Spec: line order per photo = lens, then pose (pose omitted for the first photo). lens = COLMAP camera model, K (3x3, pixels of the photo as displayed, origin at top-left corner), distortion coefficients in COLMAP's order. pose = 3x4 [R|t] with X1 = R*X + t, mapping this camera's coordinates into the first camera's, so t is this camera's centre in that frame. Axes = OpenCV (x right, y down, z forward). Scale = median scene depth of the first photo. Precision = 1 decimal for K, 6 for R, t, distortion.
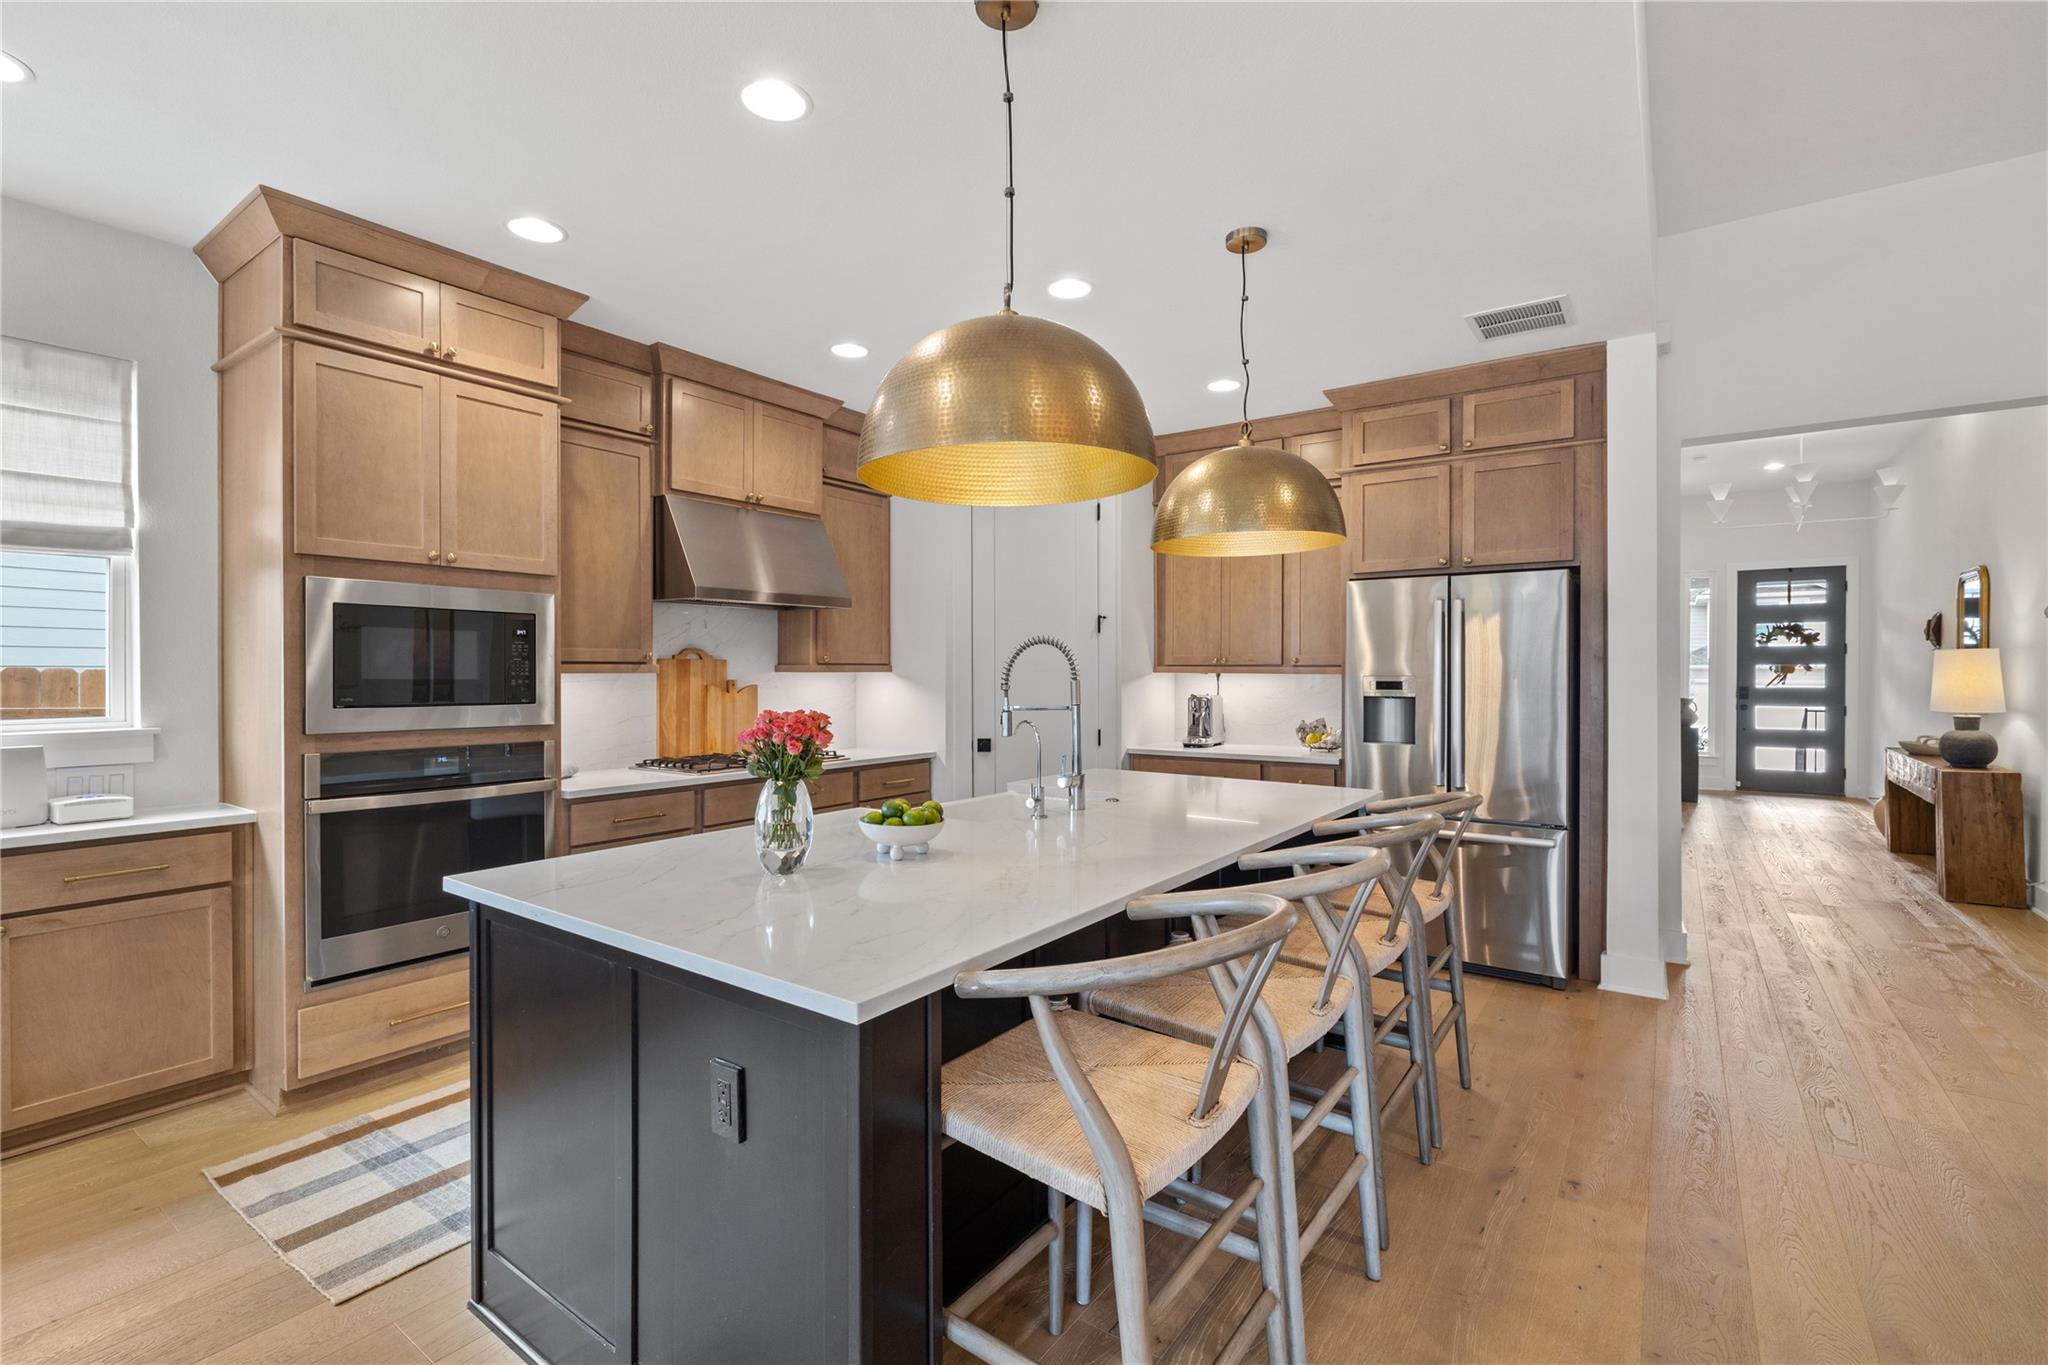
lens RADIAL K [[911.0, 0, 1015.6], [0, 911.0, 674.9], [0, 0, 1]] dist [-0.004582, -0.000448]
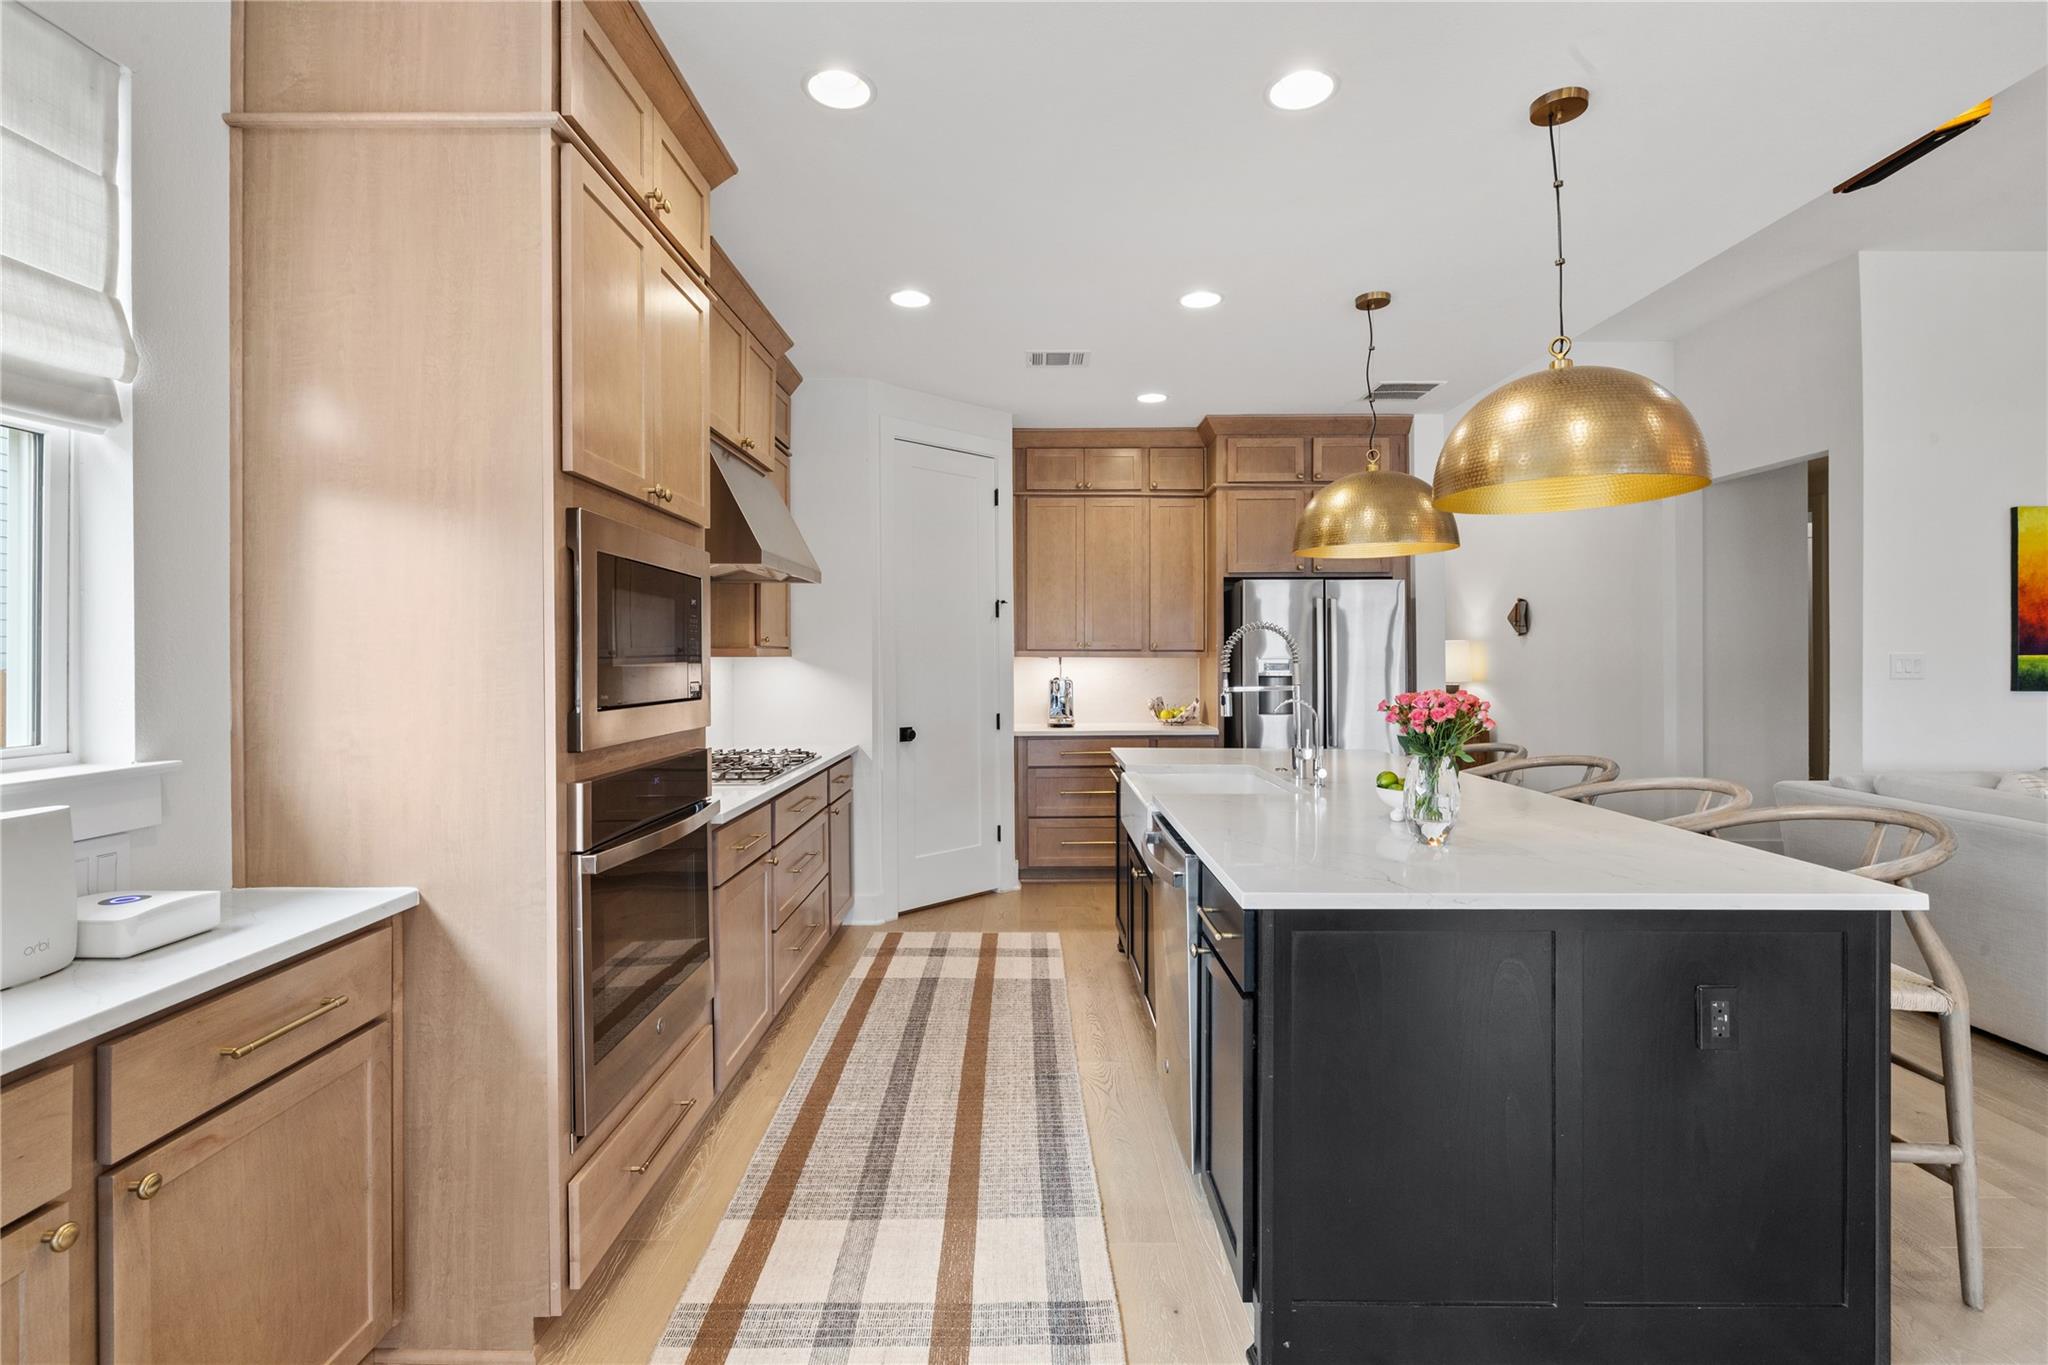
lens RADIAL K [[925.9, 0, 1019.8], [0, 925.9, 653.7], [0, 0, 1]] dist [-0.000919, 0.000571]
pose [[0.820813, 0.000885, 0.571197, -0.452433], [0.002613, 0.999983, -0.005304, -0.000497], [-0.571191, 0.005846, 0.820796, 0.139361]]
